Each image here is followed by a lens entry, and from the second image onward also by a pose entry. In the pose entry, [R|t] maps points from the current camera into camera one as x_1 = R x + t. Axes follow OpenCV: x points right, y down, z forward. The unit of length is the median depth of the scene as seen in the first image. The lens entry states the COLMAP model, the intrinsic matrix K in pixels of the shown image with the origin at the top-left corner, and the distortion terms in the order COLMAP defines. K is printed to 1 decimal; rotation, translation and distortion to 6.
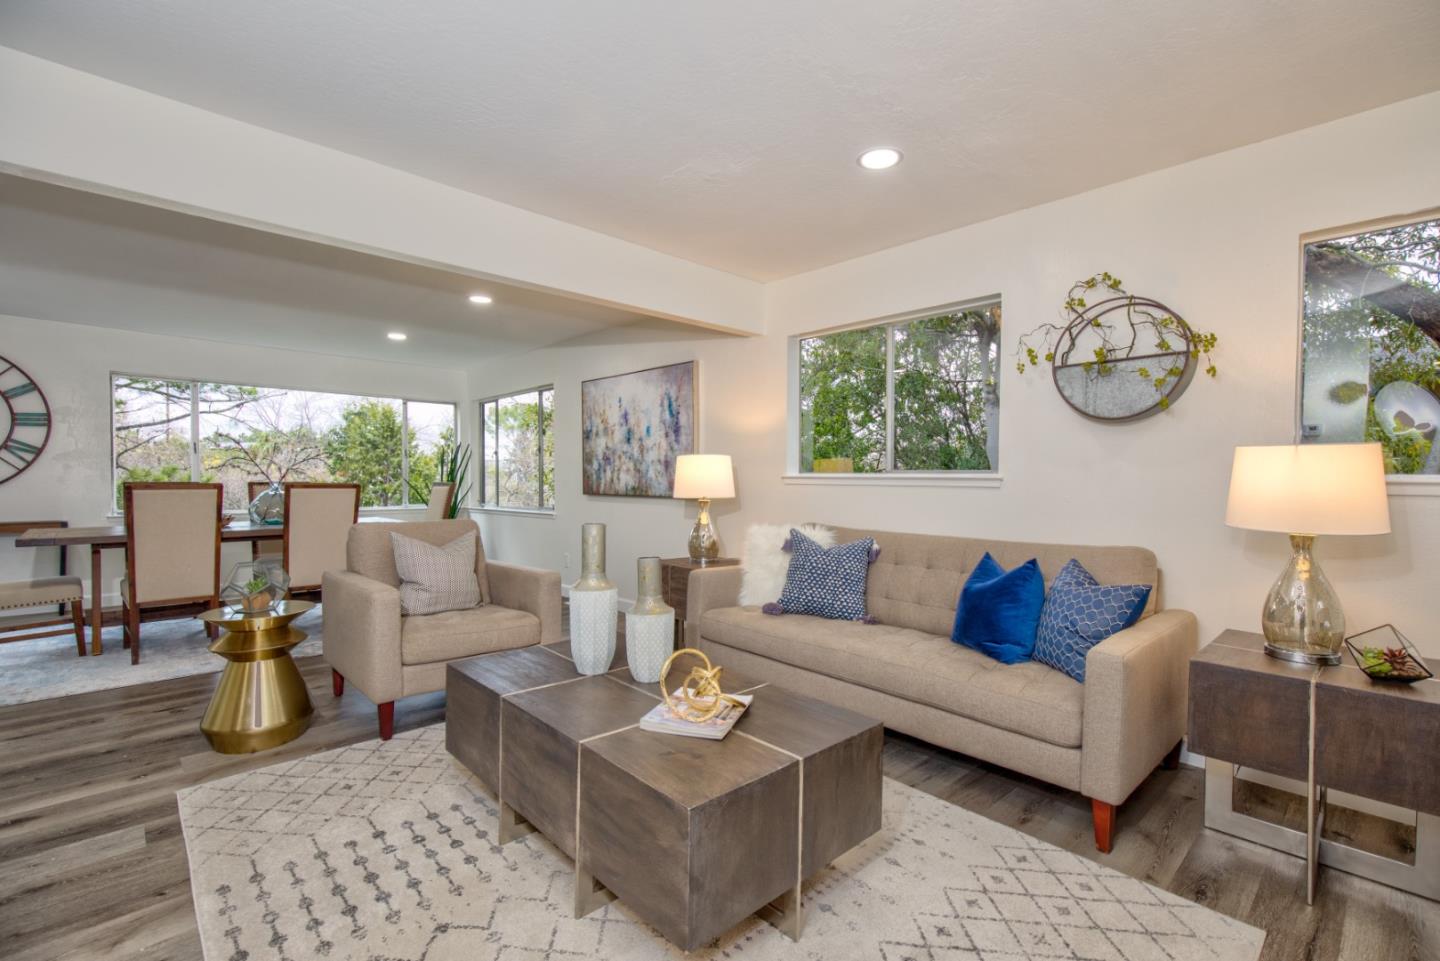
lens RADIAL K [[650.2, 0, 739.1], [0, 650.2, 487.6], [0, 0, 1]] dist [-0.009158, 0.001937]
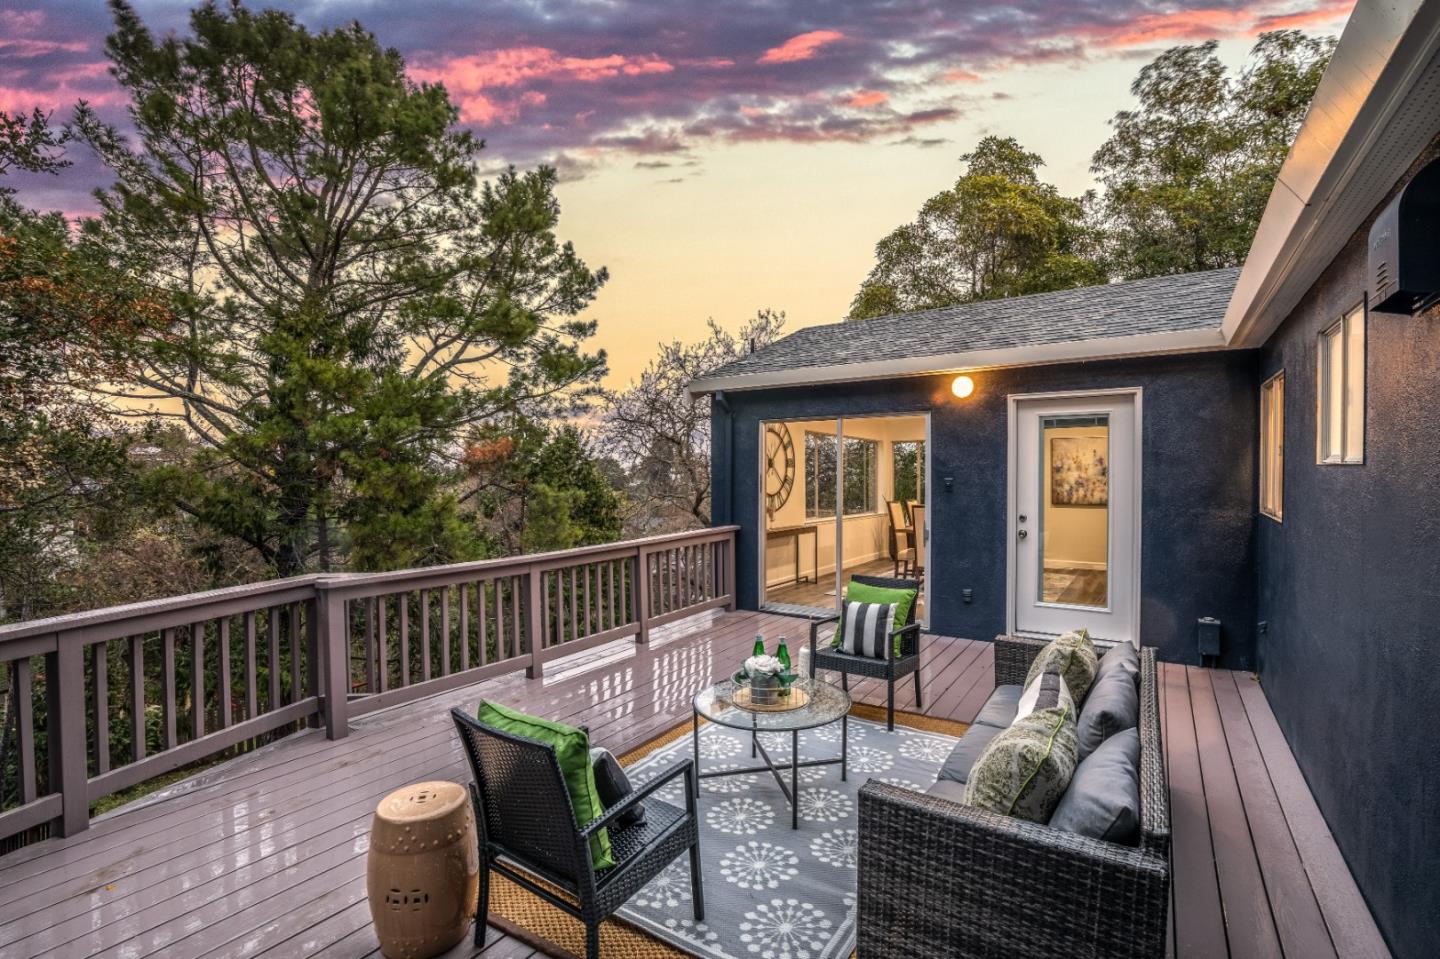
lens RADIAL K [[650.2, 0, 728.0], [0, 650.2, 482.8], [0, 0, 1]] dist [-0.009158, 0.001937]
pose [[0.979429, -0.007125, 0.201665, -1.494822], [0.008273, 0.999954, -0.004852, -0.046670], [-0.201622, 0.006420, 0.979442, -0.526474]]
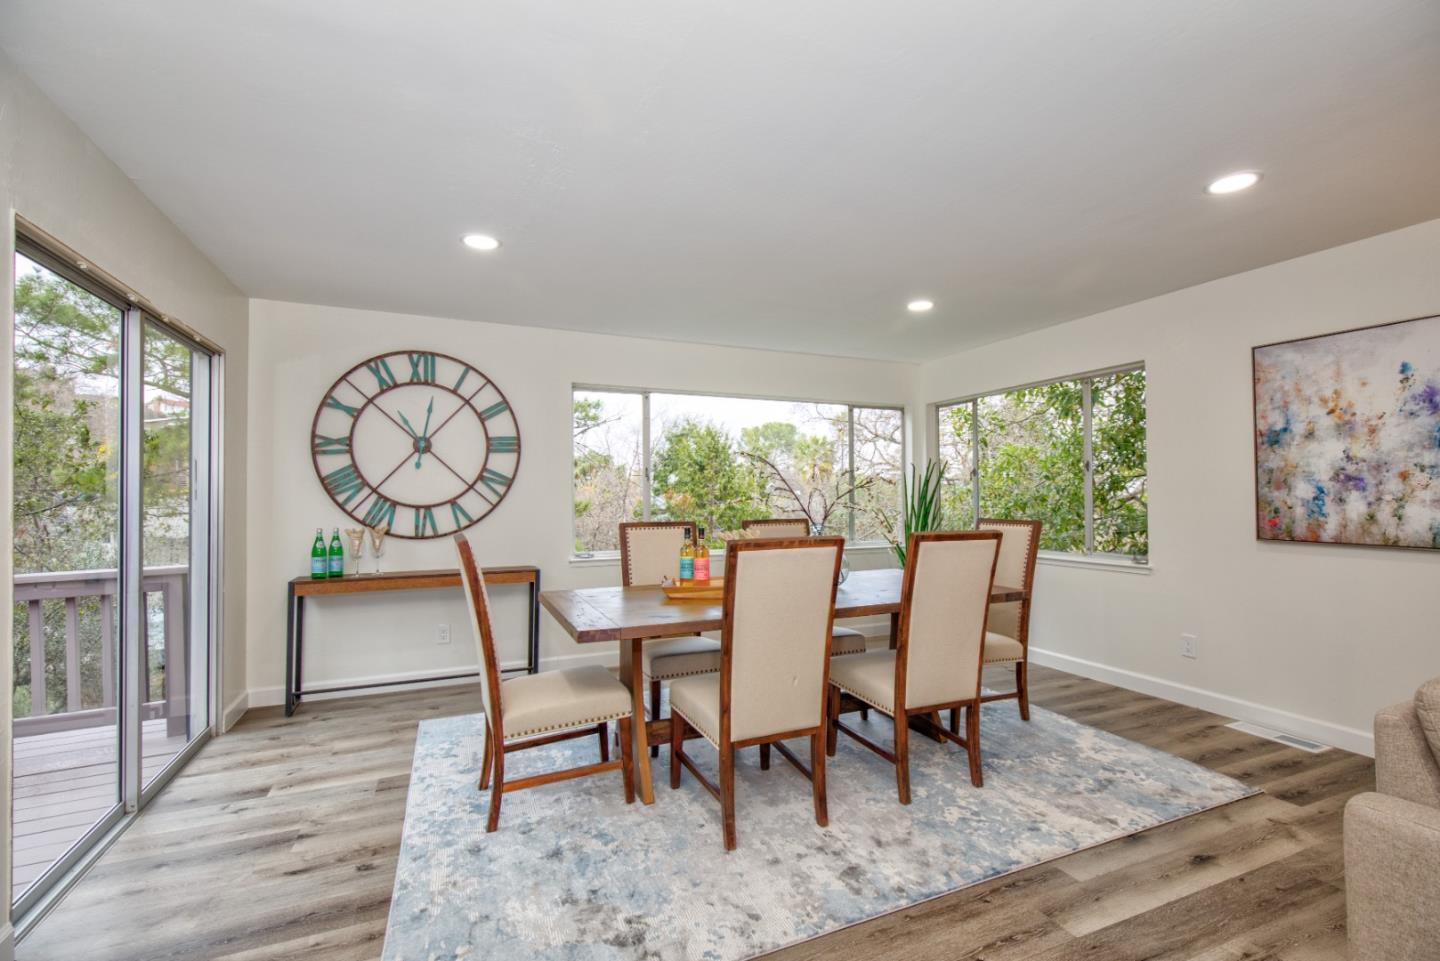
lens RADIAL K [[650.2, 0, 729.5], [0, 650.2, 484.7], [0, 0, 1]] dist [-0.009158, 0.001937]
pose [[0.932927, -0.015366, -0.359738, -0.497278], [0.005222, 0.999561, -0.029152, -0.026464], [0.360028, 0.025318, 0.932598, 0.307262]]
